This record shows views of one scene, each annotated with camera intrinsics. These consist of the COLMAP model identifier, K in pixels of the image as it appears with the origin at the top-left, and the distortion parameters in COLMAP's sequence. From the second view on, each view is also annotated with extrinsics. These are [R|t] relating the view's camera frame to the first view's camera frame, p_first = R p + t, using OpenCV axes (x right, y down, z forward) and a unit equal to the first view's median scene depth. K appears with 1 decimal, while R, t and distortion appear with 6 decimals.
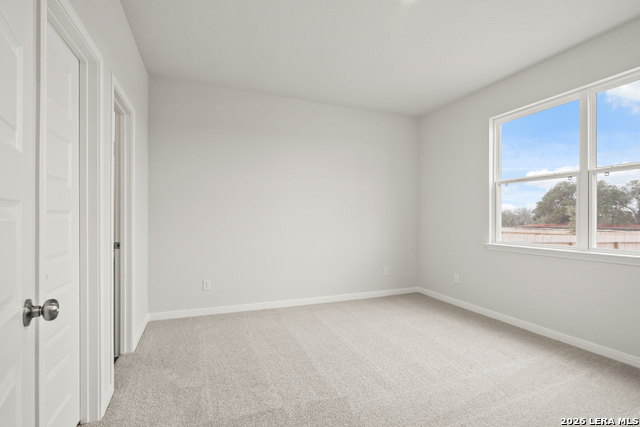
lens RADIAL K [[294.1, 0, 314.8], [0, 294.1, 219.7], [0, 0, 1]] dist [-0.003810, 0.000787]
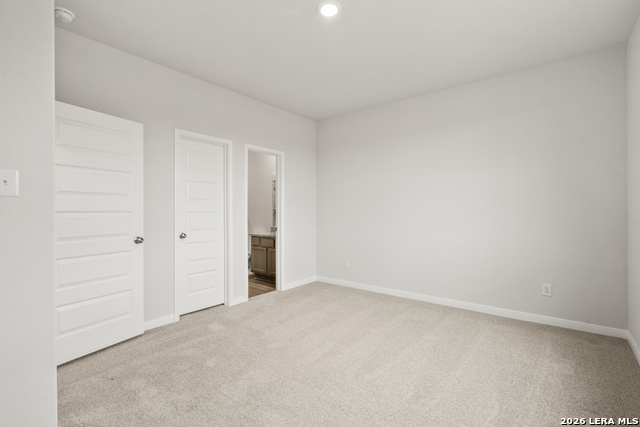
lens RADIAL K [[294.1, 0, 322.4], [0, 294.1, 213.7], [0, 0, 1]] dist [-0.003810, 0.000787]
pose [[0.502716, 0.000998, -0.864451, 0.623665], [0.002940, 0.999992, 0.002864, -0.008061], [0.864447, -0.003981, 0.502708, 0.204450]]
